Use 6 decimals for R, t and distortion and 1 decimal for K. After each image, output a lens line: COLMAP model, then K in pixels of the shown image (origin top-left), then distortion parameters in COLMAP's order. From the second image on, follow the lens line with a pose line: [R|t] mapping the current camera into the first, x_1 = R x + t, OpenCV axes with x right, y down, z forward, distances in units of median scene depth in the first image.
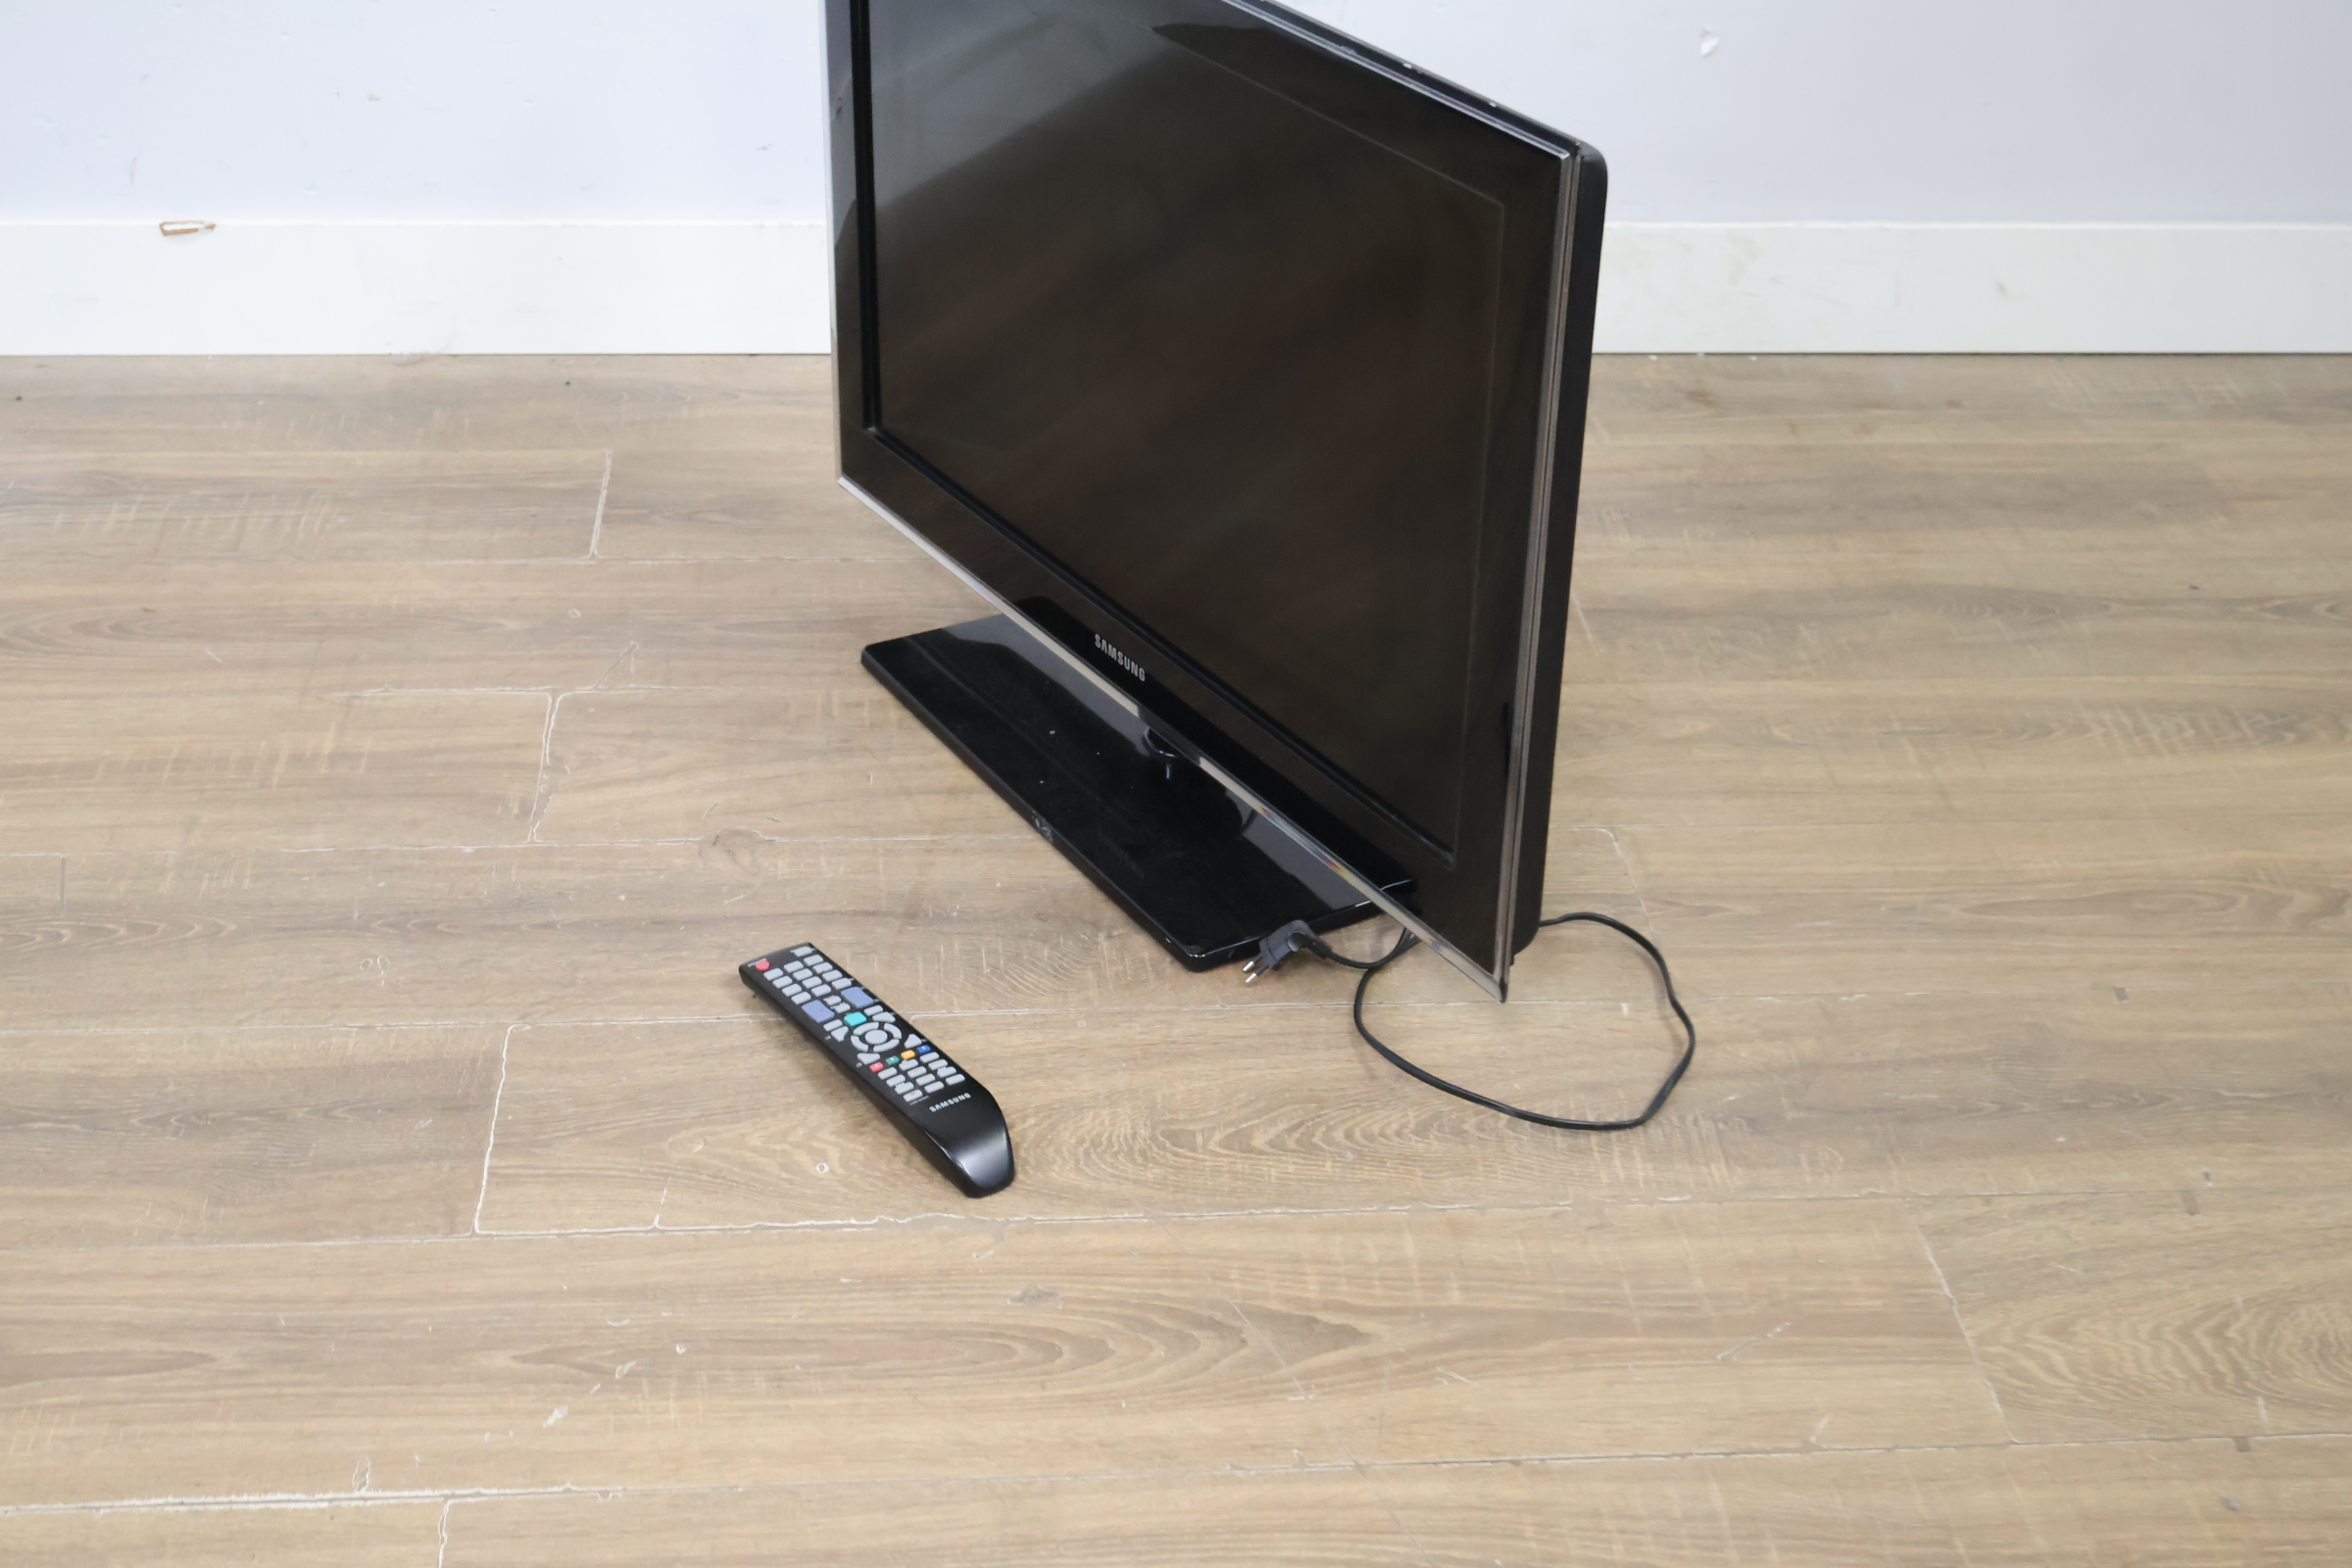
lens RADIAL K [[3172.4, 0, 1184.9], [0, 3172.4, 783.1], [0, 0, 1]] dist [-0.005355, 0.000000]
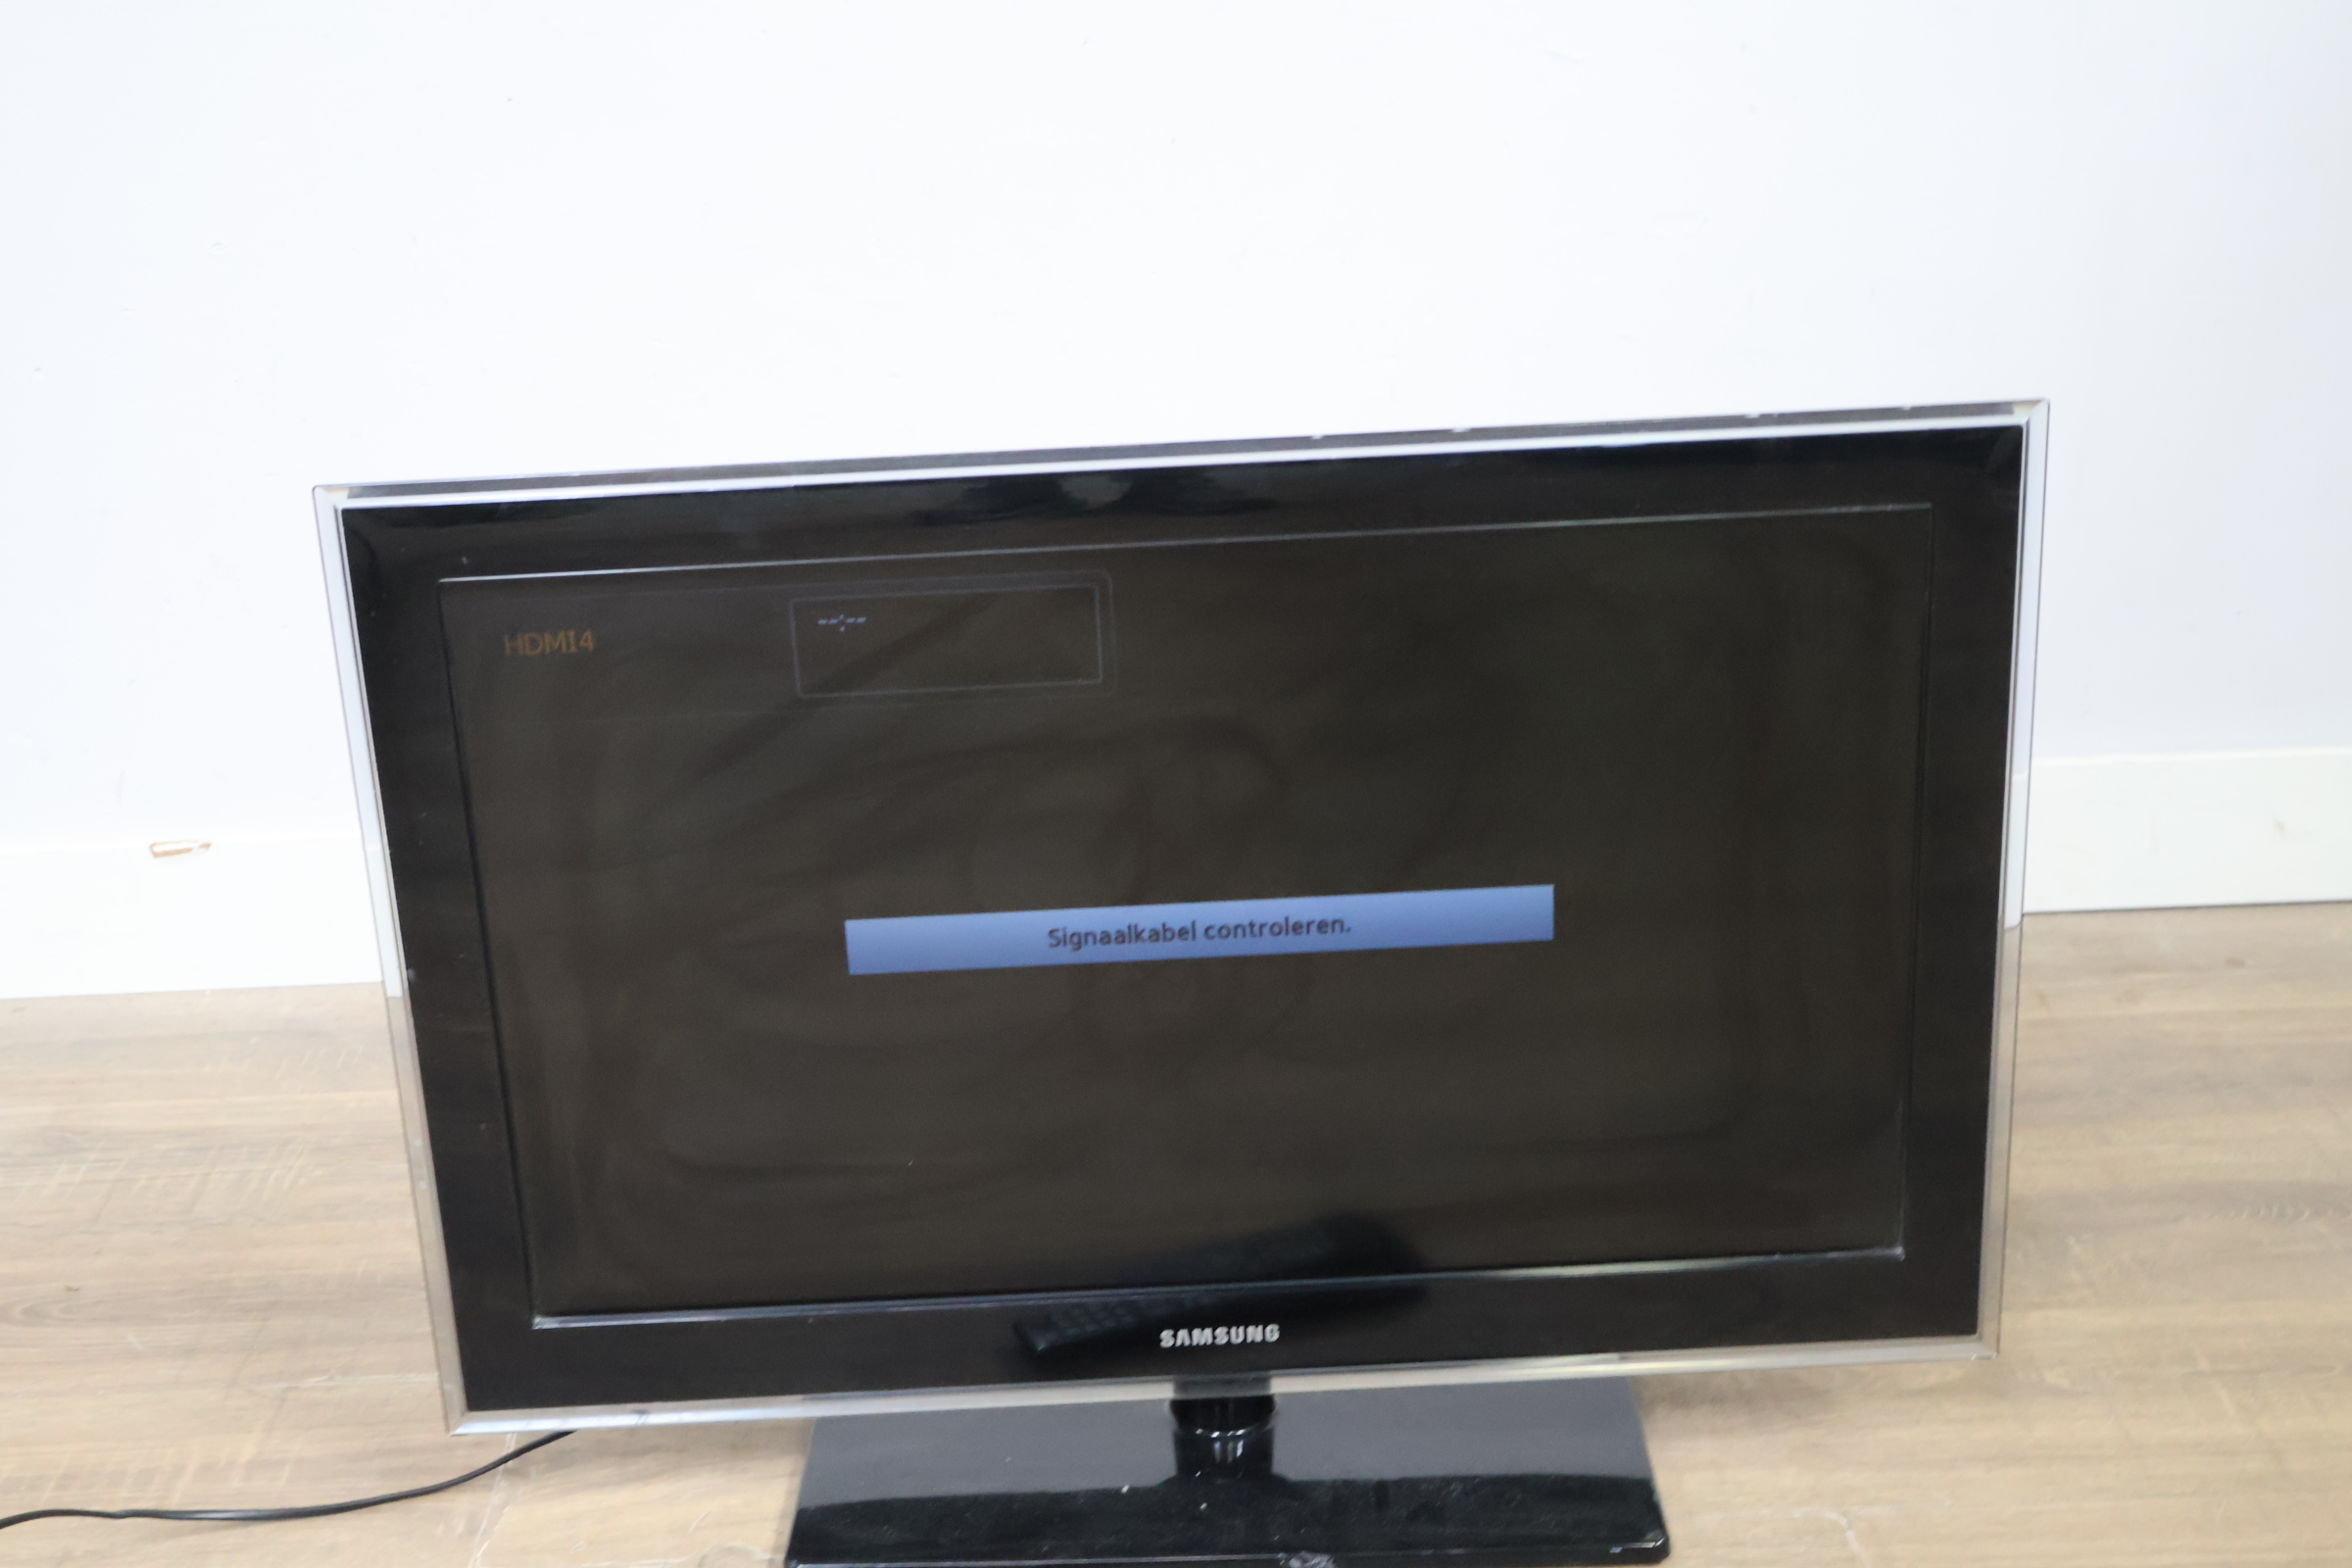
lens RADIAL K [[3172.4, 0, 1174.7], [0, 3172.4, 771.6], [0, 0, 1]] dist [-0.005355, 0.000000]
pose [[0.995837, -0.046143, -0.078611, 0.042600], [0.029629, 0.979435, -0.199572, -0.013976], [0.086203, 0.196412, 0.976725, 0.199211]]
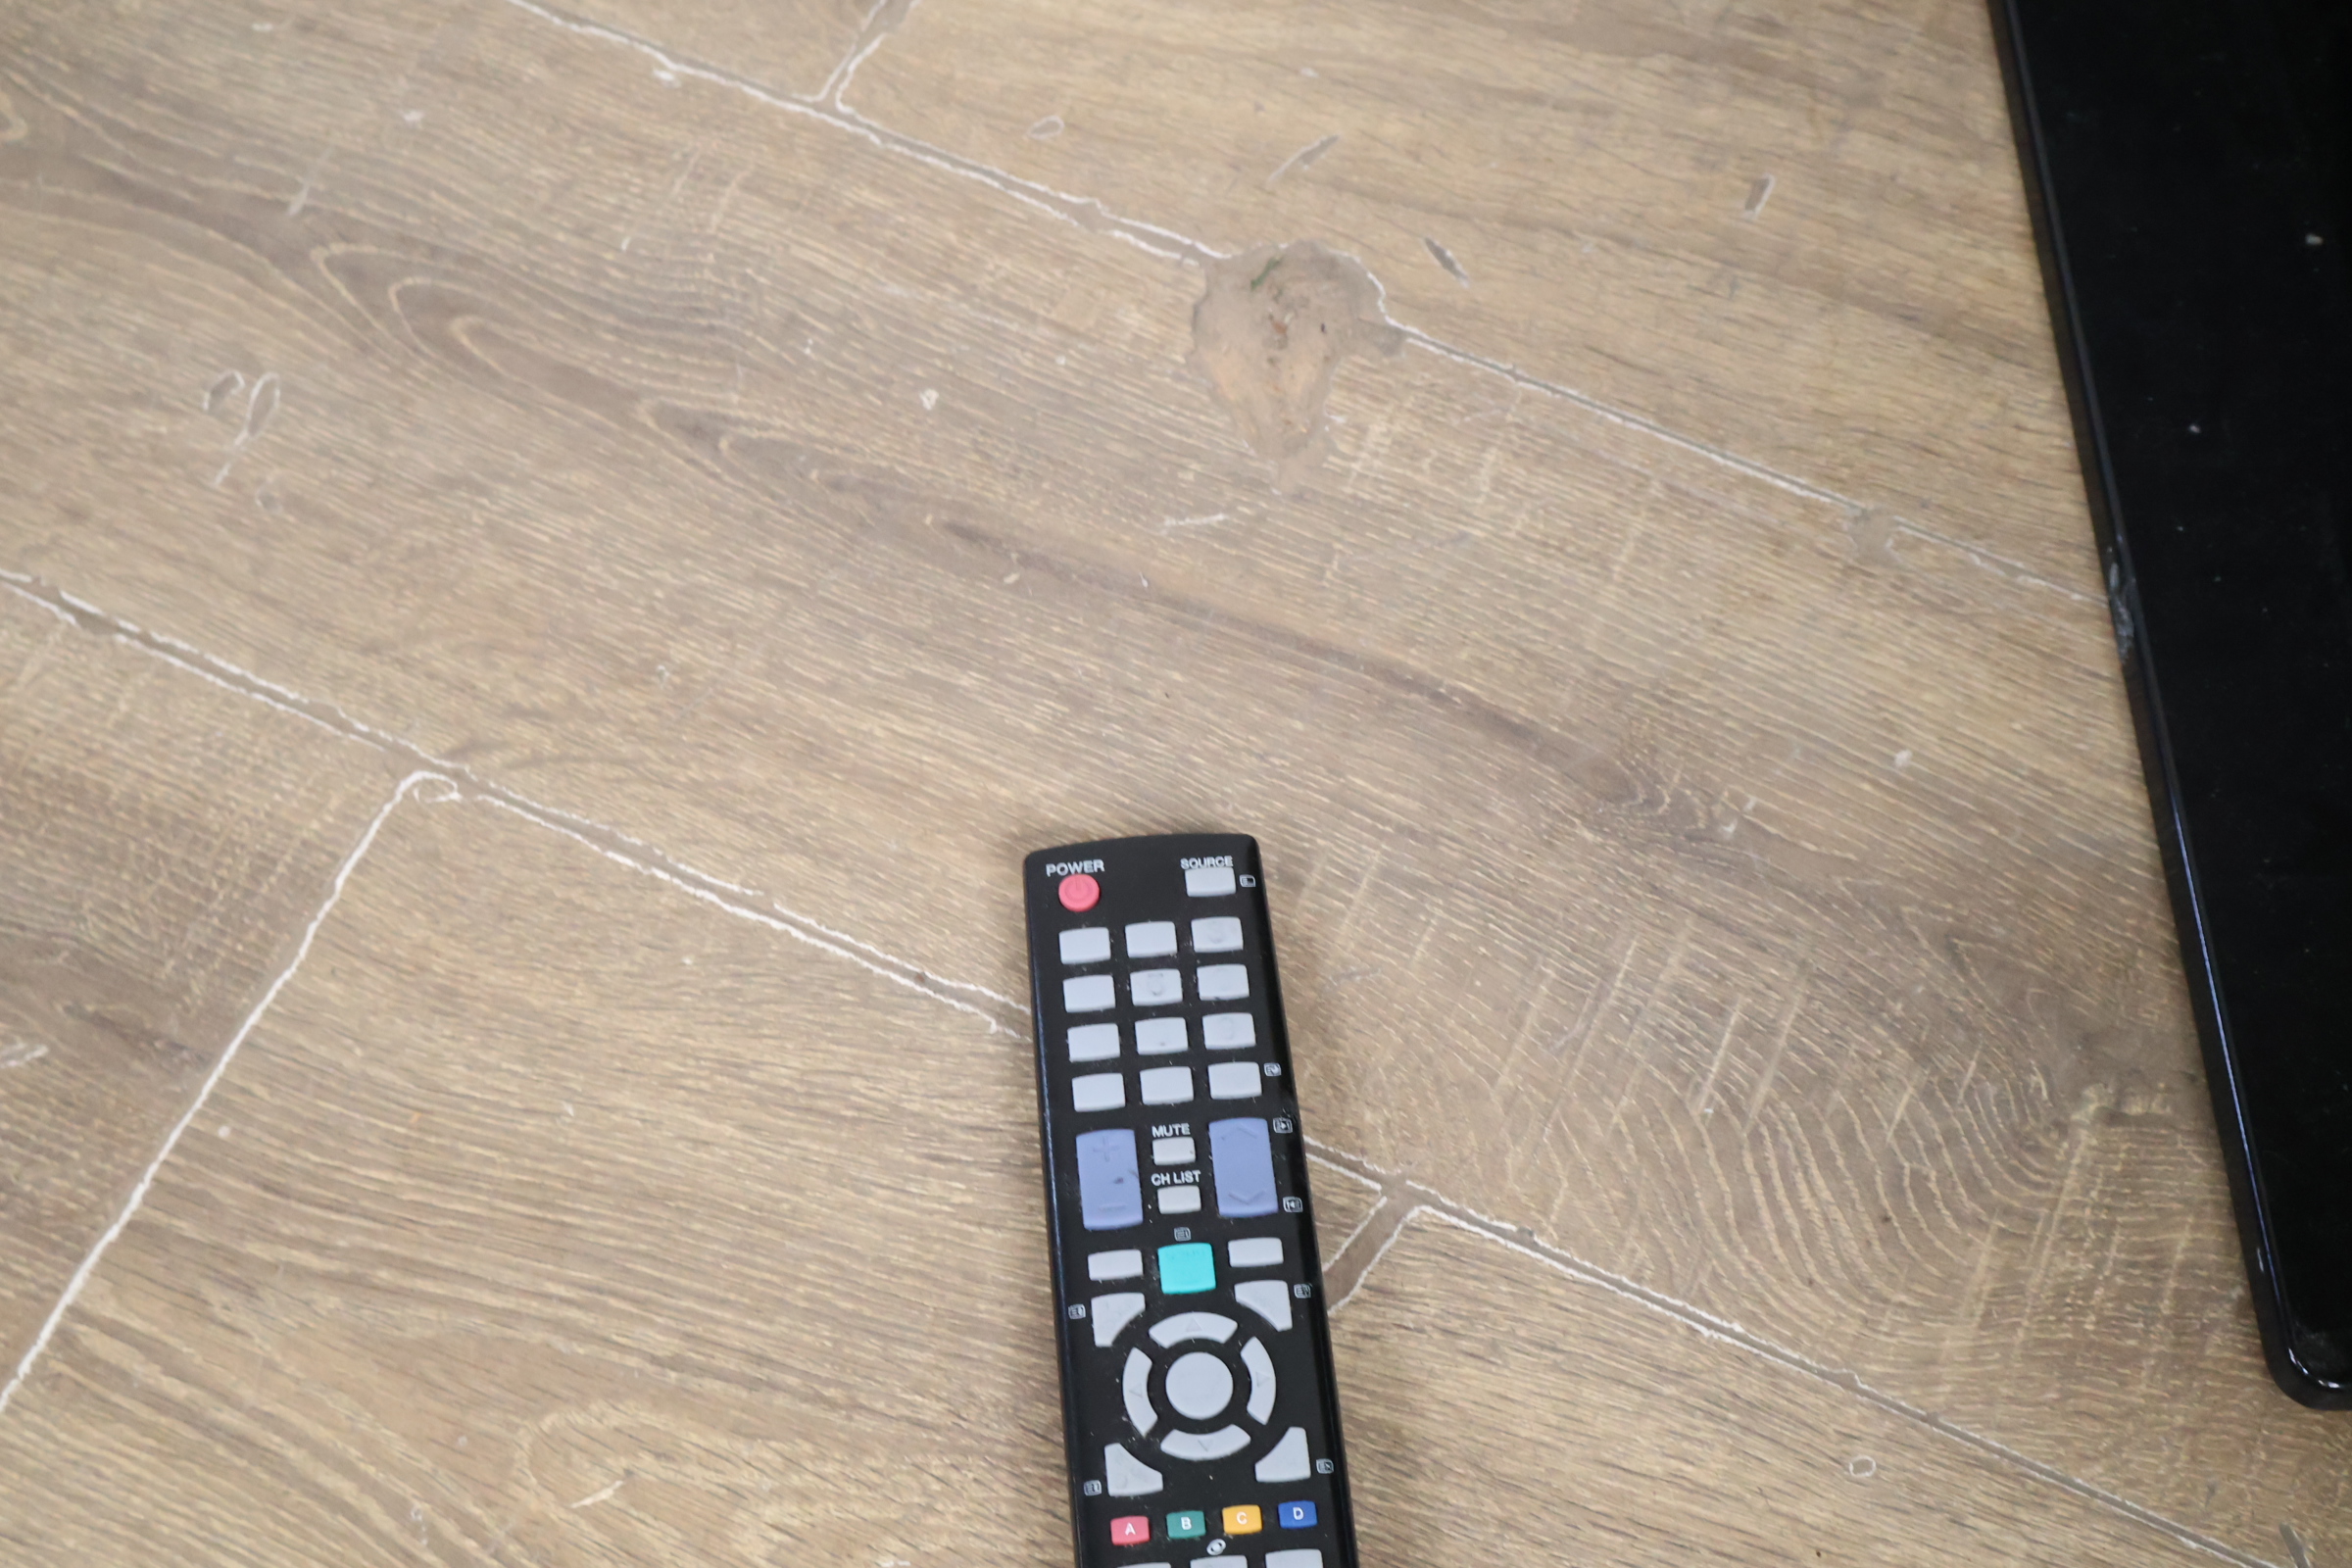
lens RADIAL K [[3172.4, 0, 1163.9], [0, 3172.4, 778.9], [0, 0, 1]] dist [-0.005355, 0.000000]
pose [[0.865924, 0.432143, -0.251849, -0.040753], [-0.243764, 0.804289, 0.541939, -0.134470], [0.436754, -0.407886, 0.801794, 0.690830]]
